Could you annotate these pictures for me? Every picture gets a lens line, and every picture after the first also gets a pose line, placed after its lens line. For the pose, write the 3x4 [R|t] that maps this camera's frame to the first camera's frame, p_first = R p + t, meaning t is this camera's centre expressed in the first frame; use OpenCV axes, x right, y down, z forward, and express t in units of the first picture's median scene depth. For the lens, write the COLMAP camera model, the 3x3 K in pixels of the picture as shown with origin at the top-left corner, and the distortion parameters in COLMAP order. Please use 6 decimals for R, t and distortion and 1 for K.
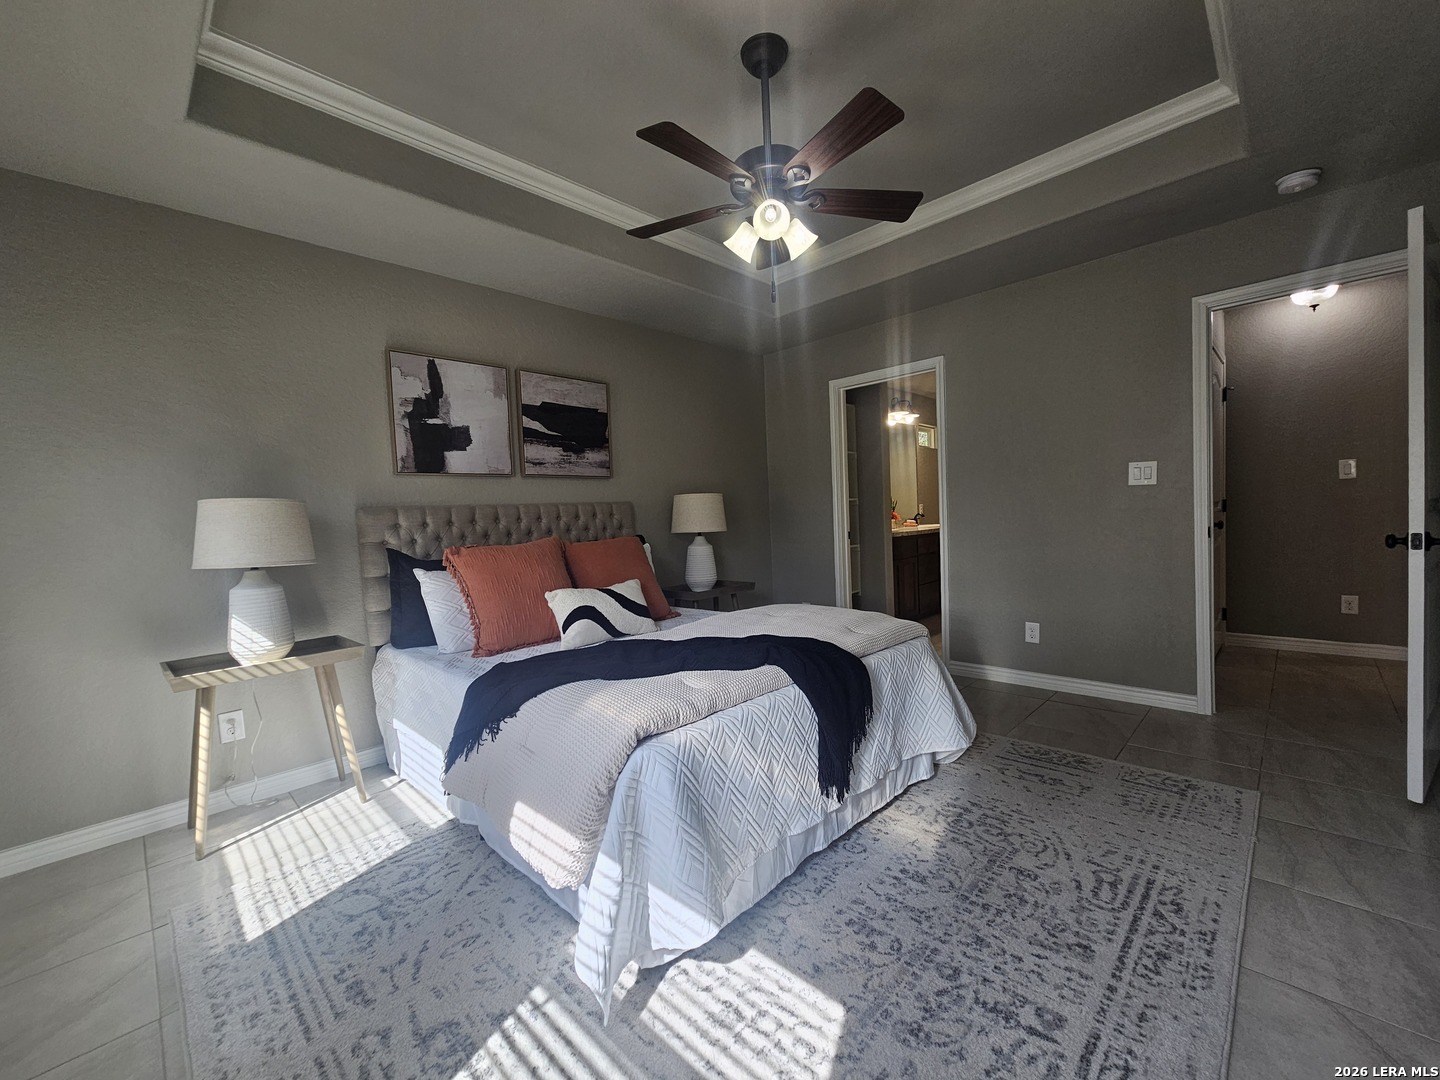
lens RADIAL K [[587.8, 0, 718.5], [0, 587.8, 545.6], [0, 0, 1]] dist [0.000158, 0.000312]
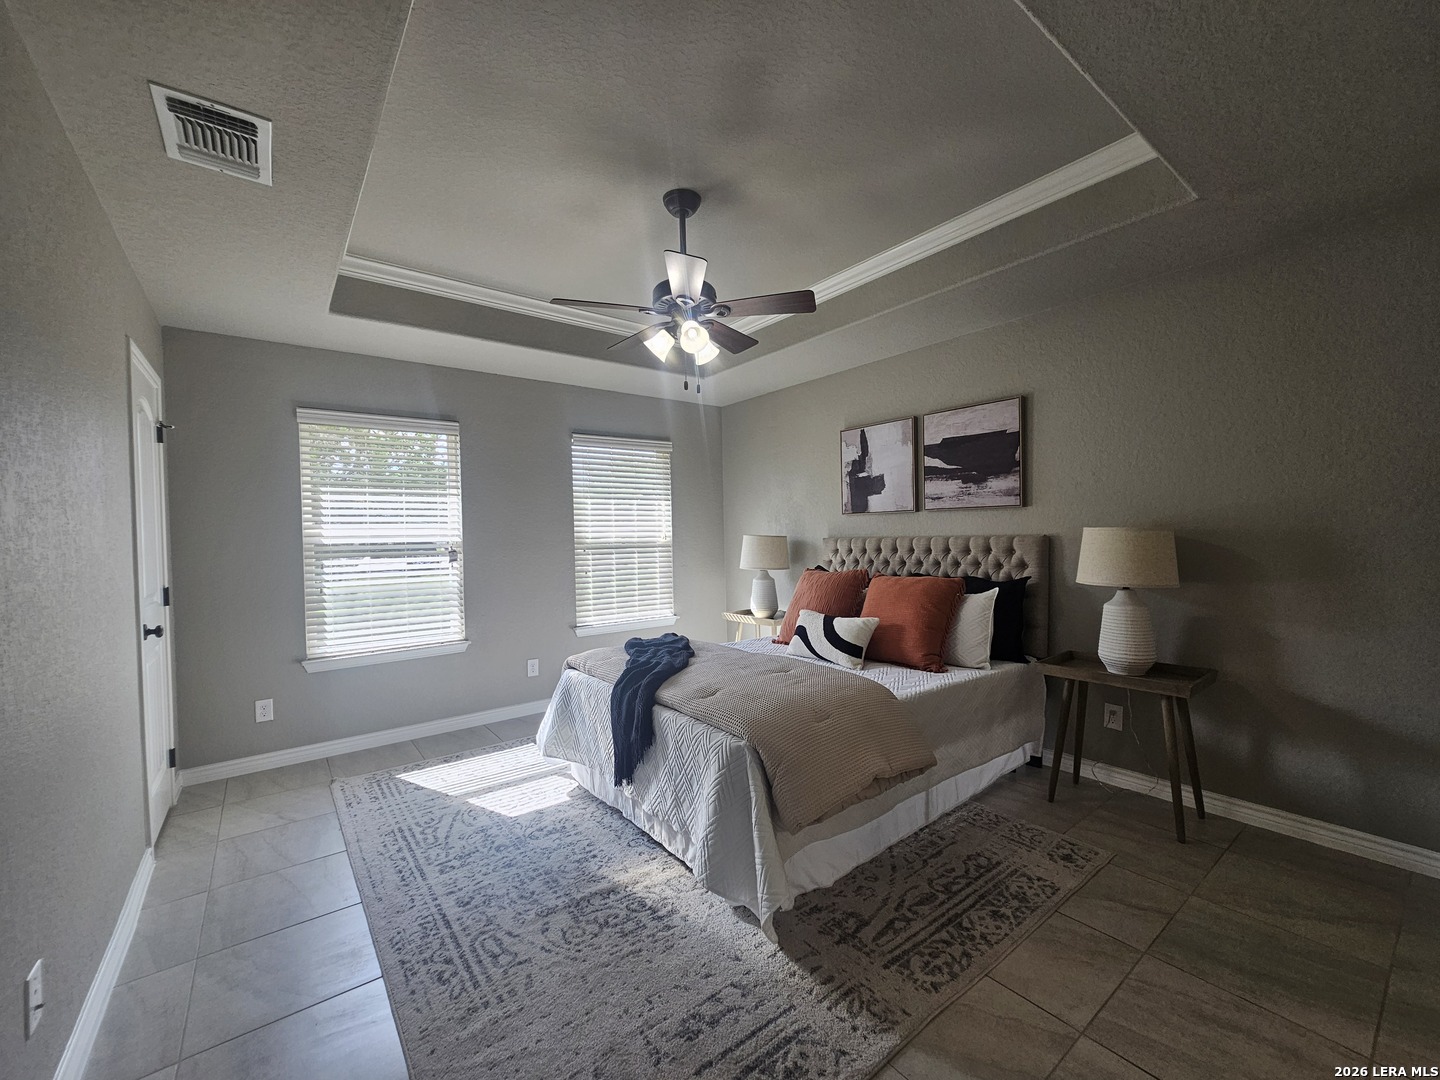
lens RADIAL K [[587.8, 0, 718.5], [0, 587.8, 545.6], [0, 0, 1]] dist [0.000158, 0.000312]
pose [[-0.134709, 0.067739, -0.988567, 0.937020], [-0.023576, 0.997159, 0.071540, -0.141635], [0.990605, 0.032943, -0.132730, 0.880816]]
